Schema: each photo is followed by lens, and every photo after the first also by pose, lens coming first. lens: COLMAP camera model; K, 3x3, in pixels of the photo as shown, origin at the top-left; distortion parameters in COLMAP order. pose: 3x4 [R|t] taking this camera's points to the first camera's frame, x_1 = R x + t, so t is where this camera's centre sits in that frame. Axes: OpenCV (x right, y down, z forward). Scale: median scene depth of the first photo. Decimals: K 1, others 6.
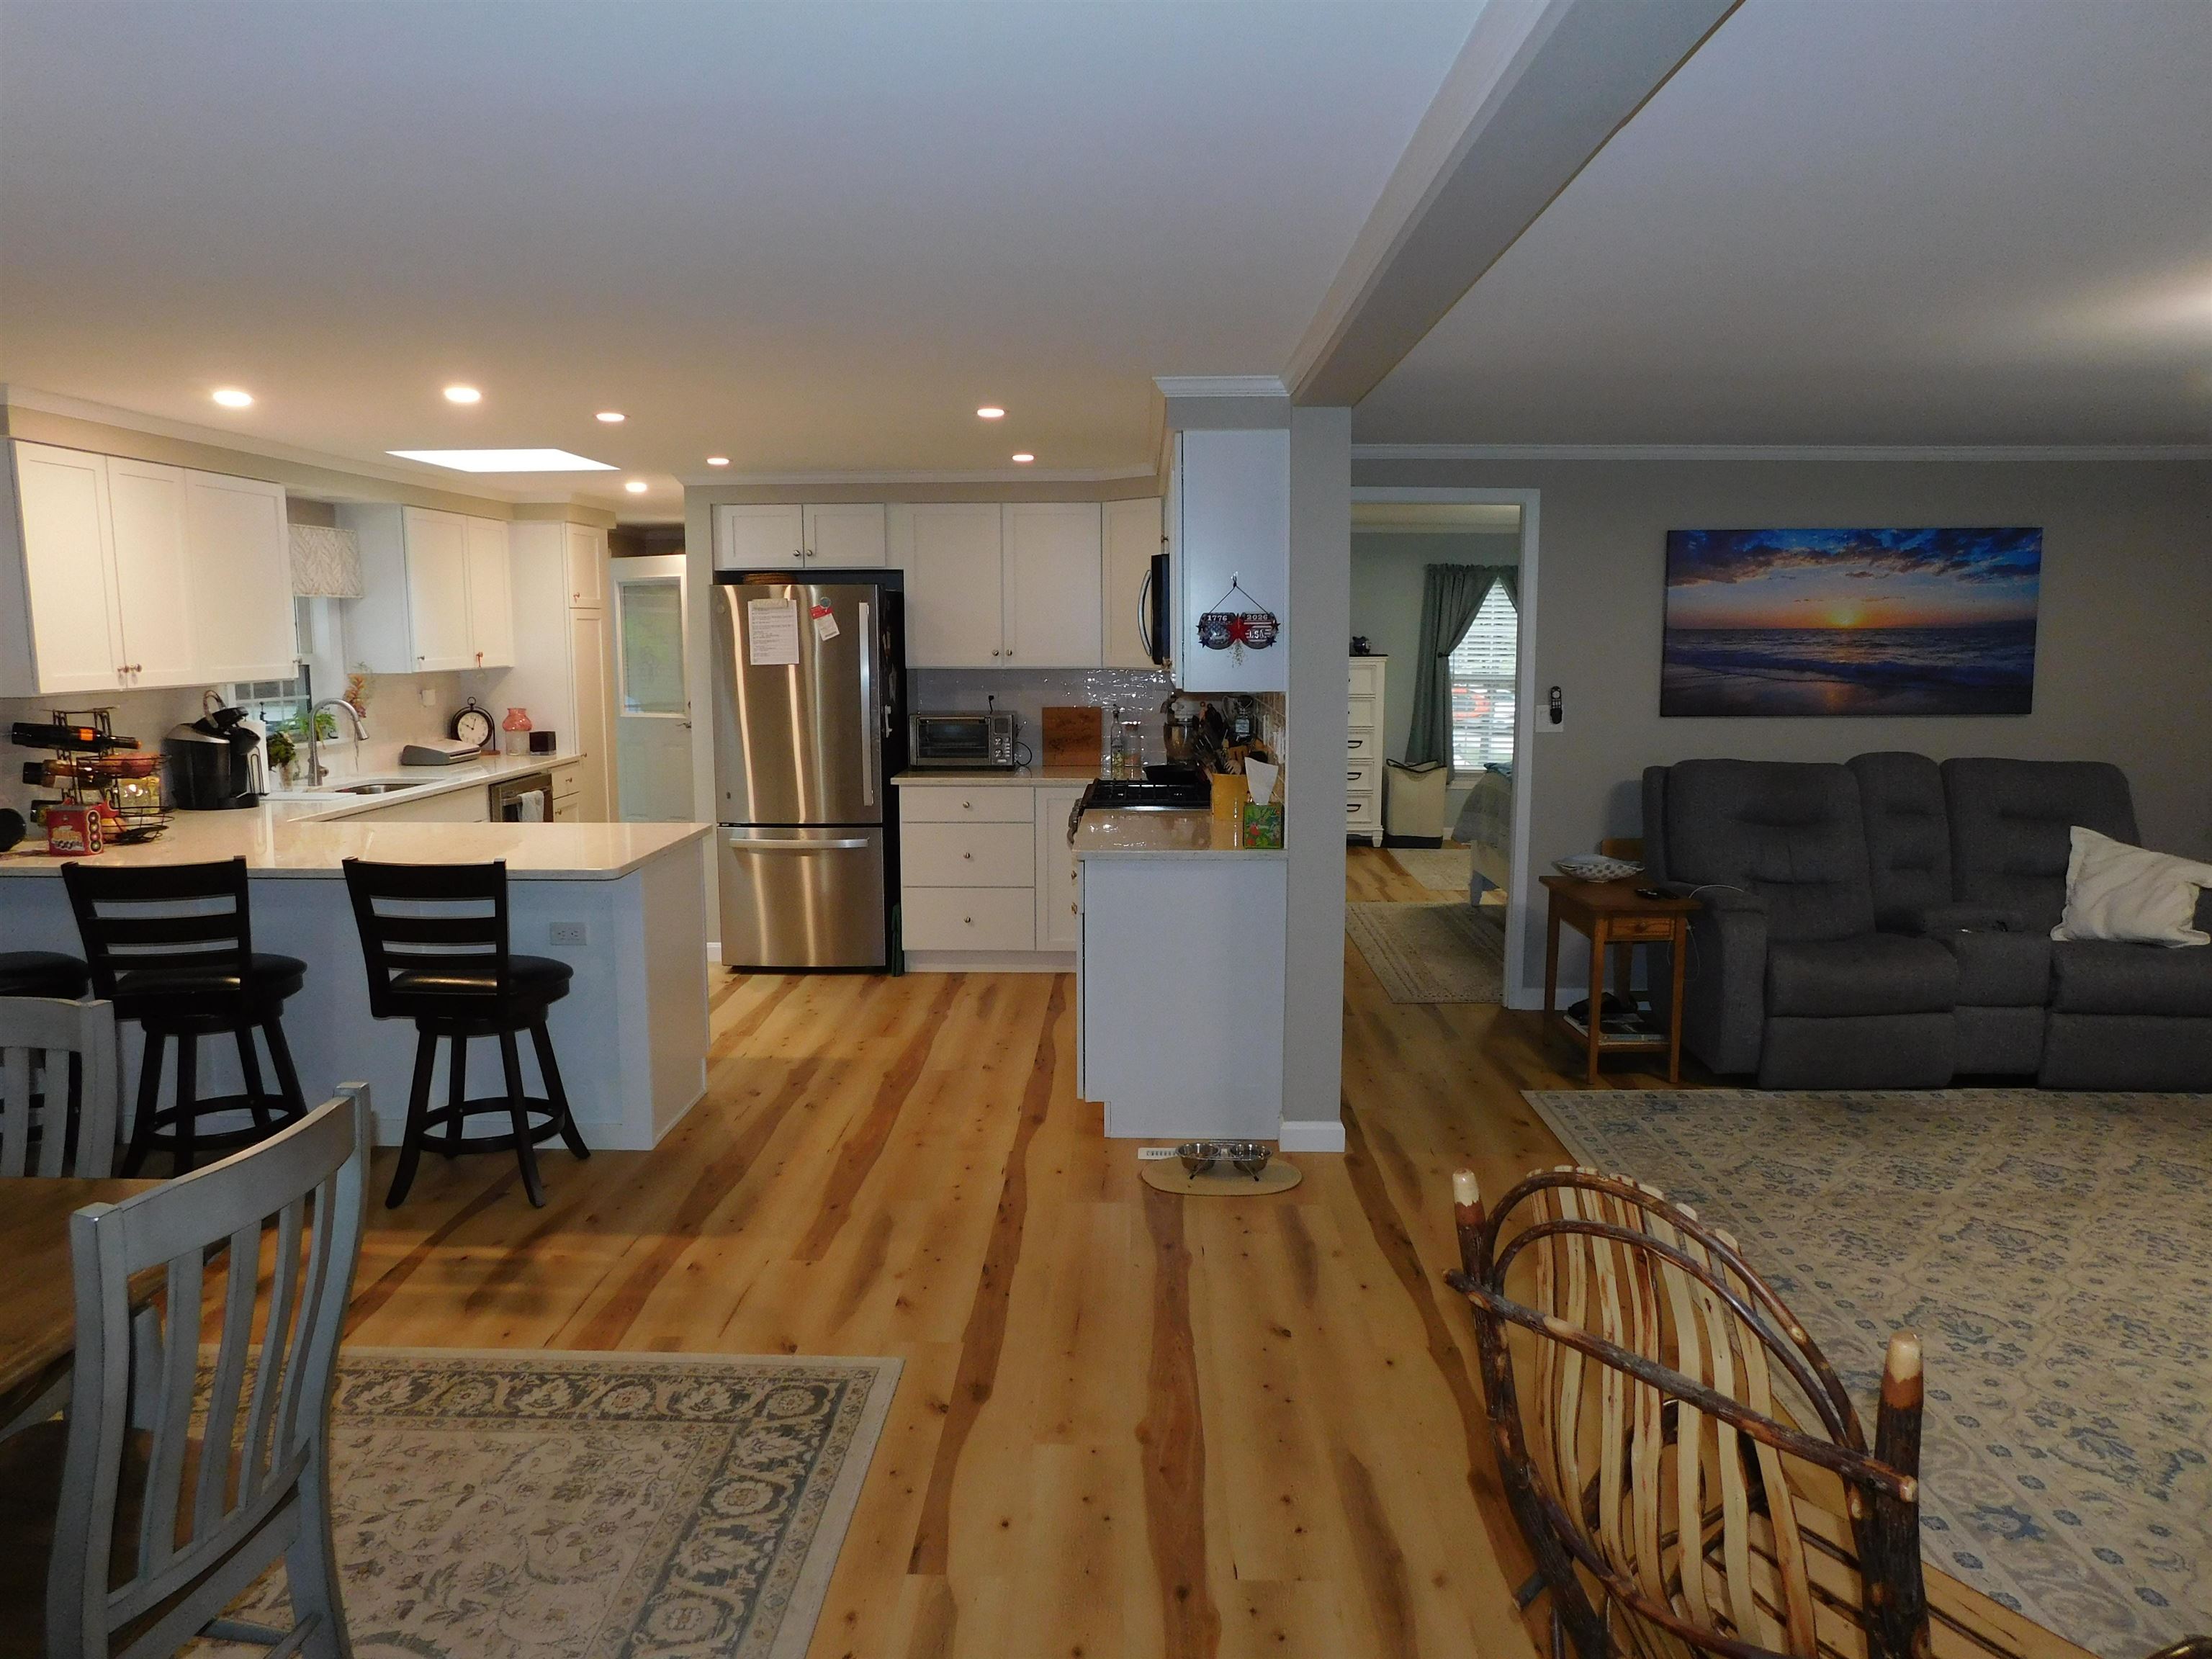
lens RADIAL K [[1467.9, 0, 1106.0], [0, 1467.9, 829.5], [0, 0, 1]] dist [-0.092623, 0.078789]
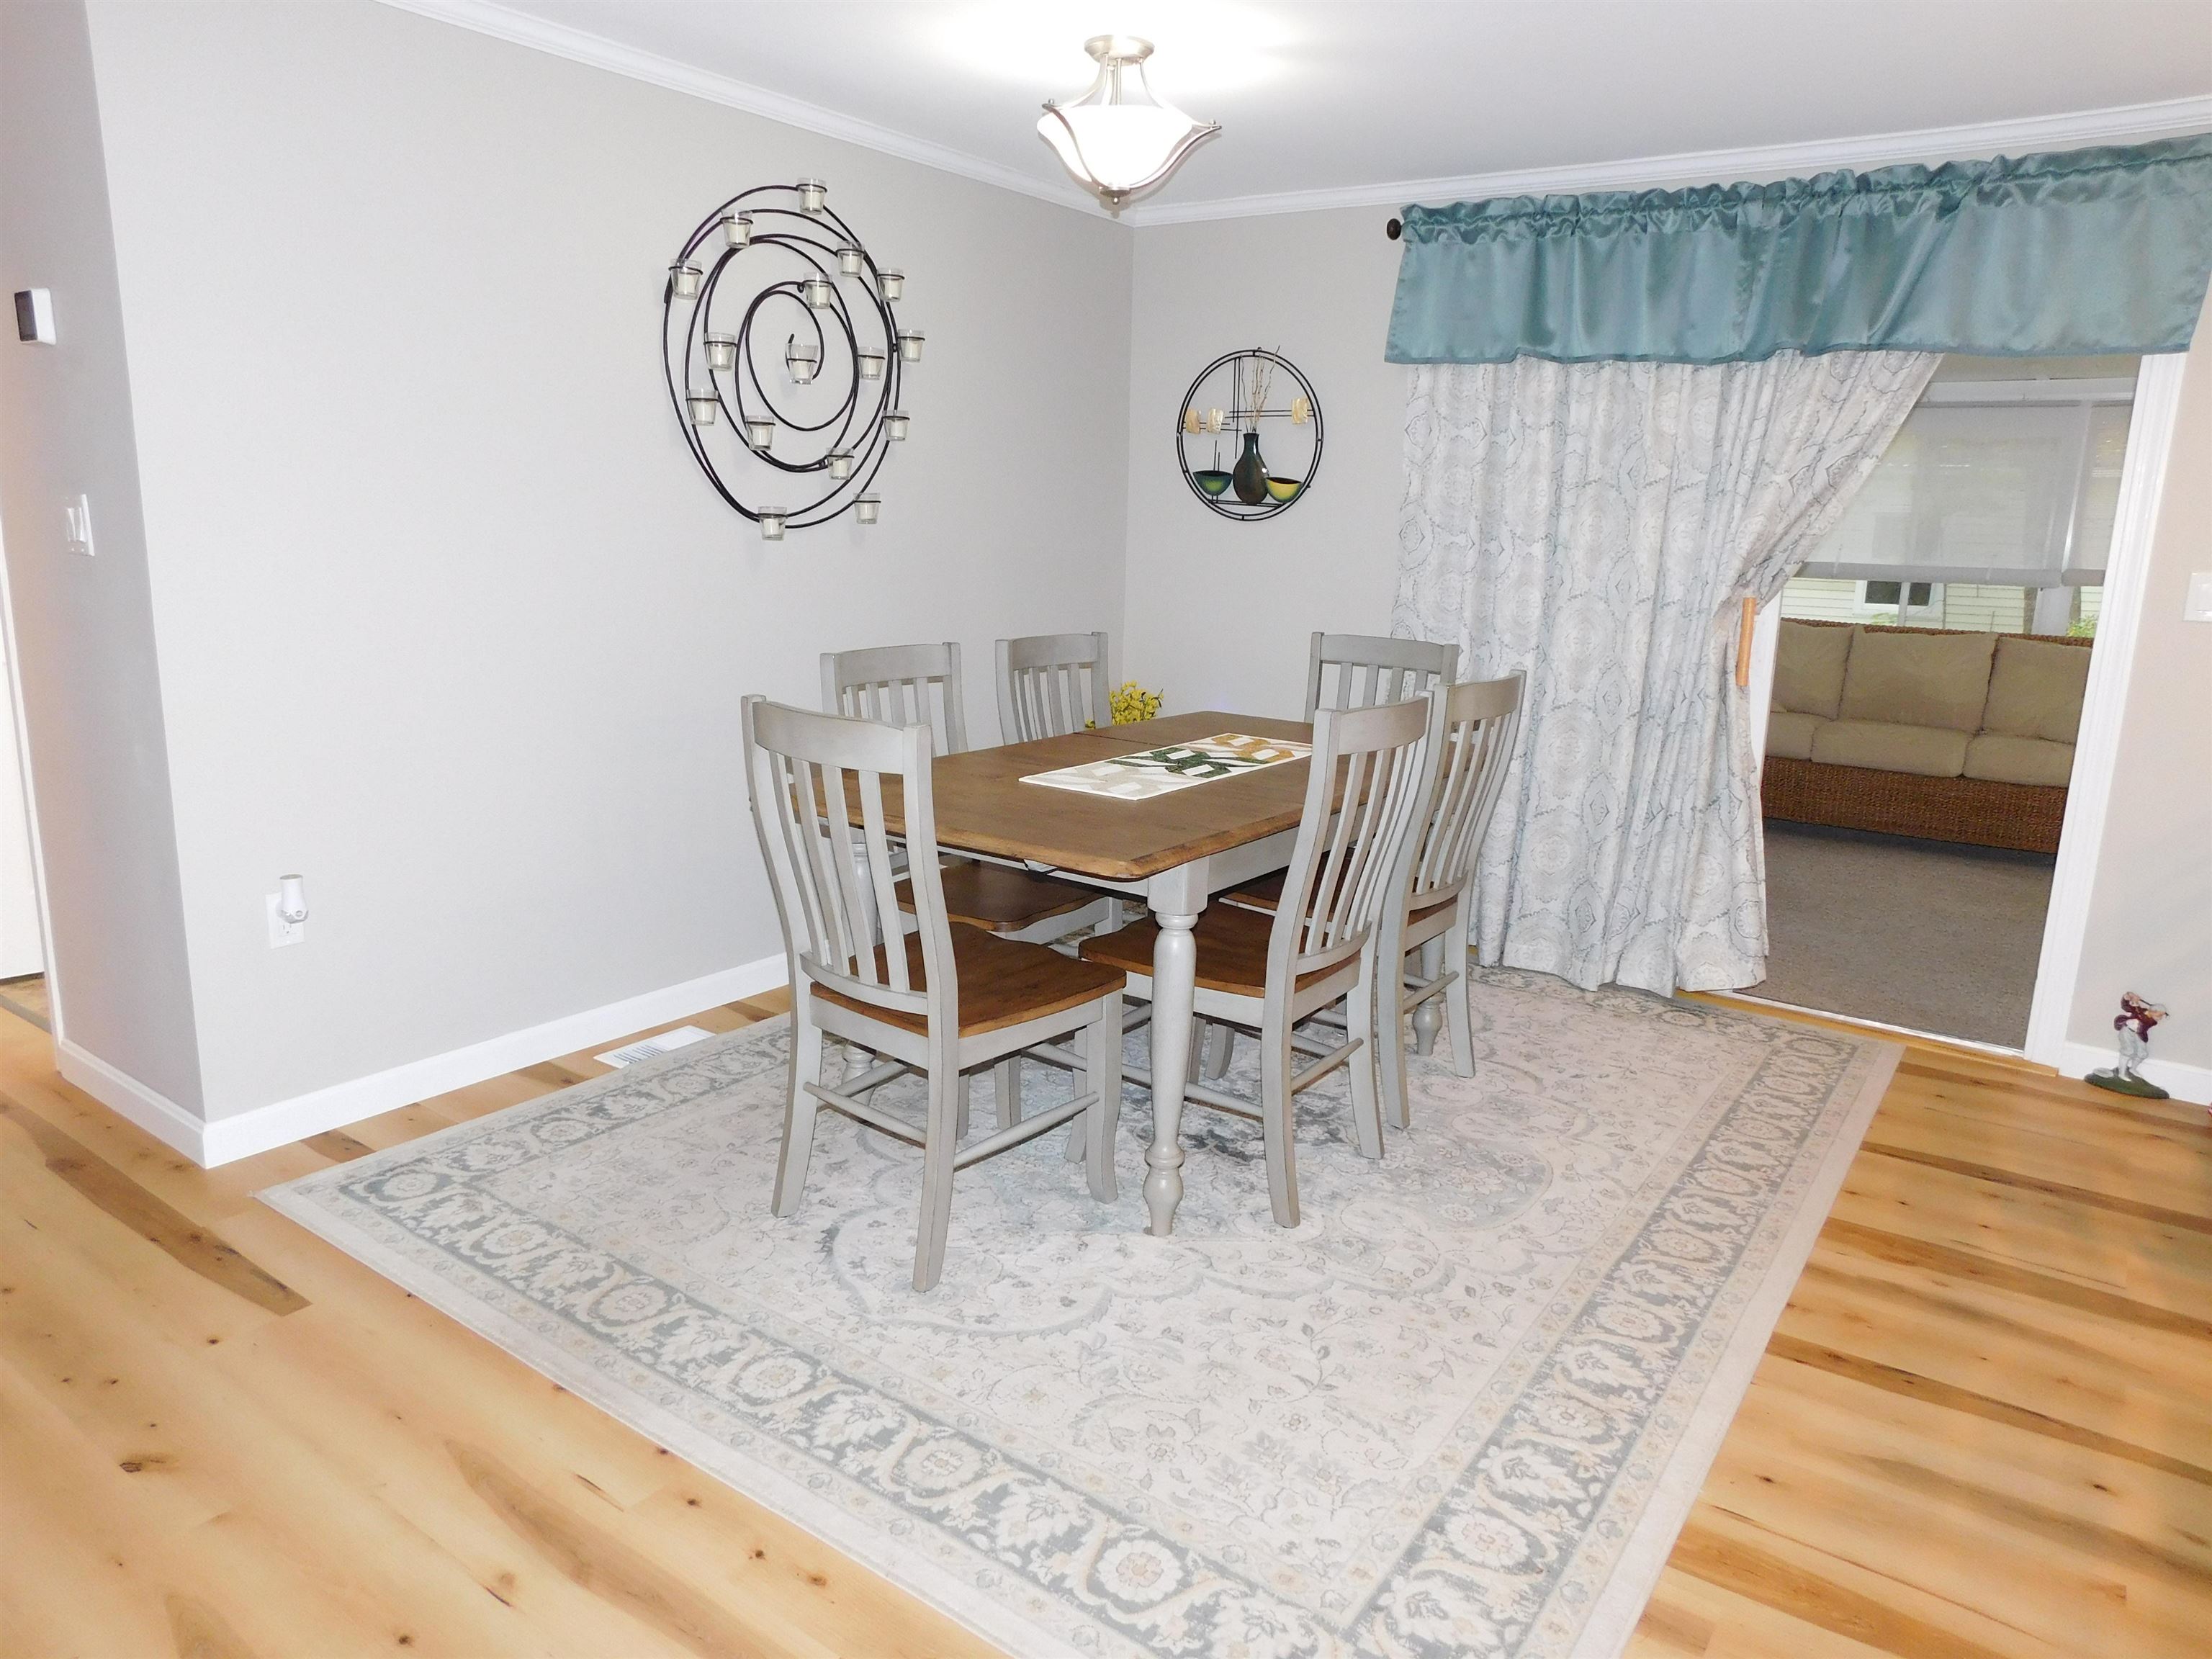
lens RADIAL K [[1449.7, 0, 1102.0], [0, 1449.7, 816.1], [0, 0, 1]] dist [-0.071456, 0.058587]
pose [[-0.566582, 0.162385, -0.807847, 0.143813], [-0.135196, 0.948785, 0.285534, -0.045684], [0.812839, 0.270996, -0.515610, 0.686282]]
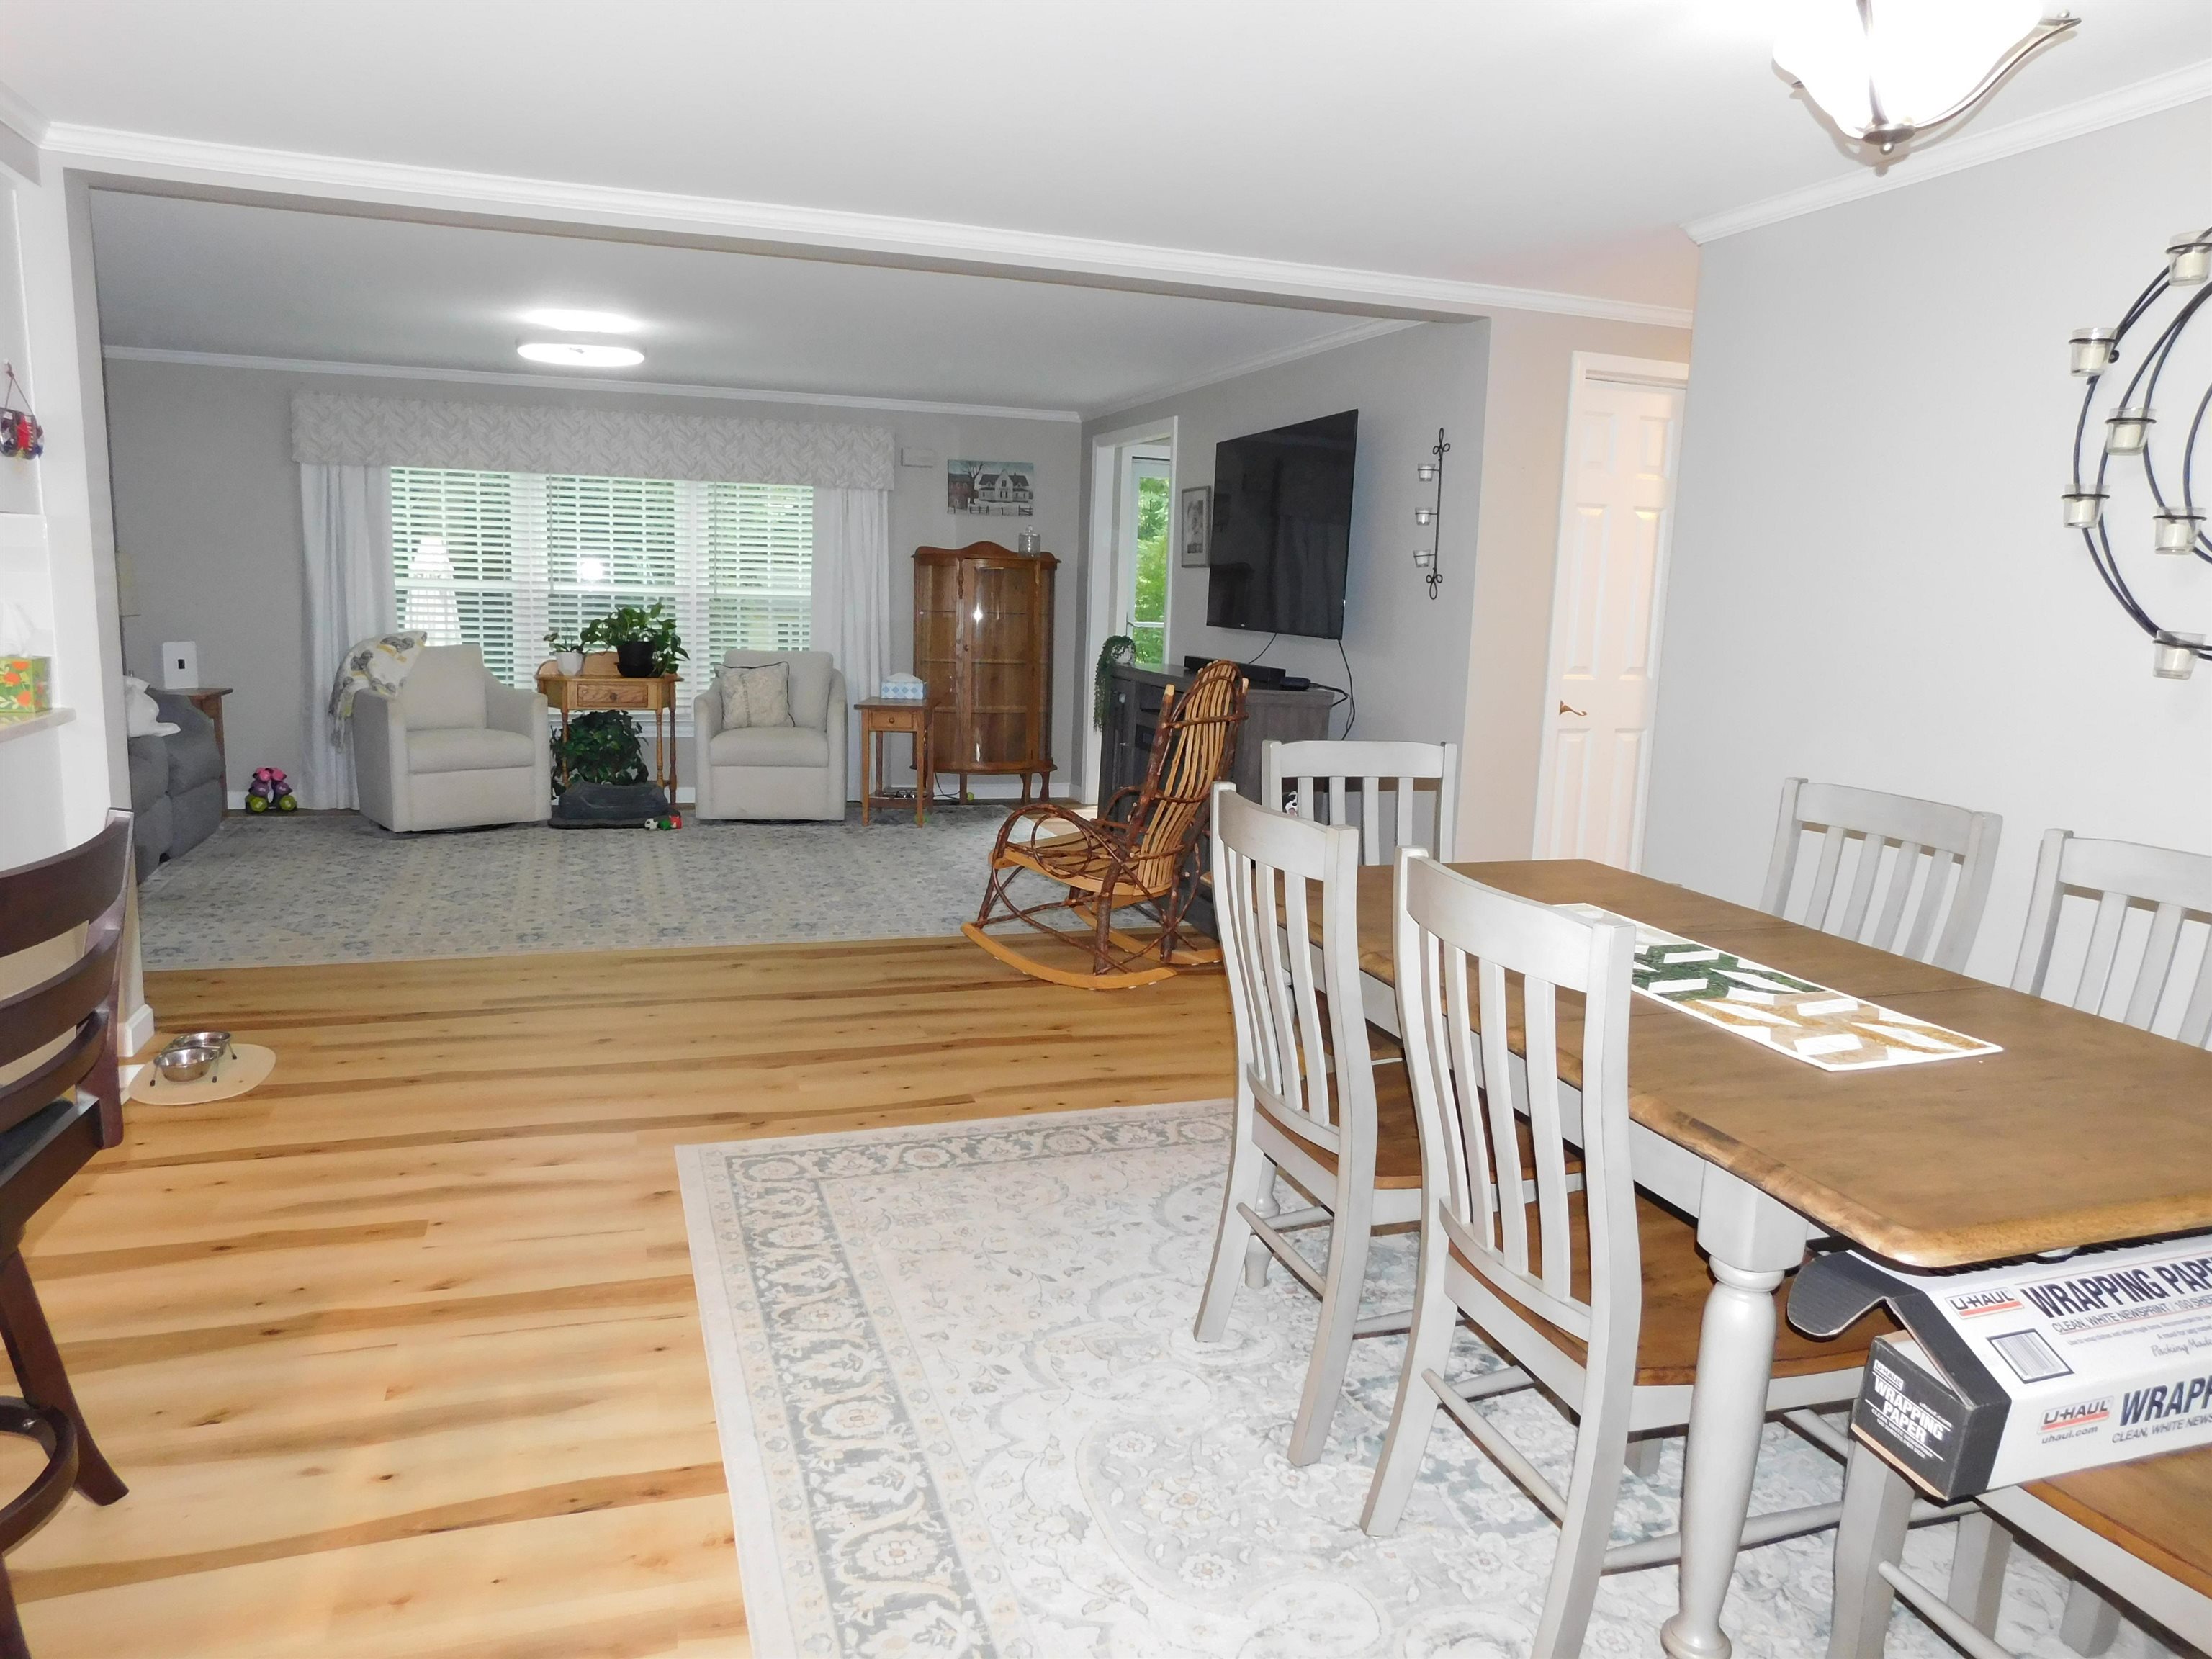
lens RADIAL K [[1449.7, 0, 1102.0], [0, 1449.7, 816.1], [0, 0, 1]] dist [-0.071456, 0.058587]
pose [[-0.347729, -0.158992, 0.924016, -0.781087], [0.086272, 0.975911, 0.200388, -0.034592], [-0.933618, 0.149397, -0.325636, 0.673244]]
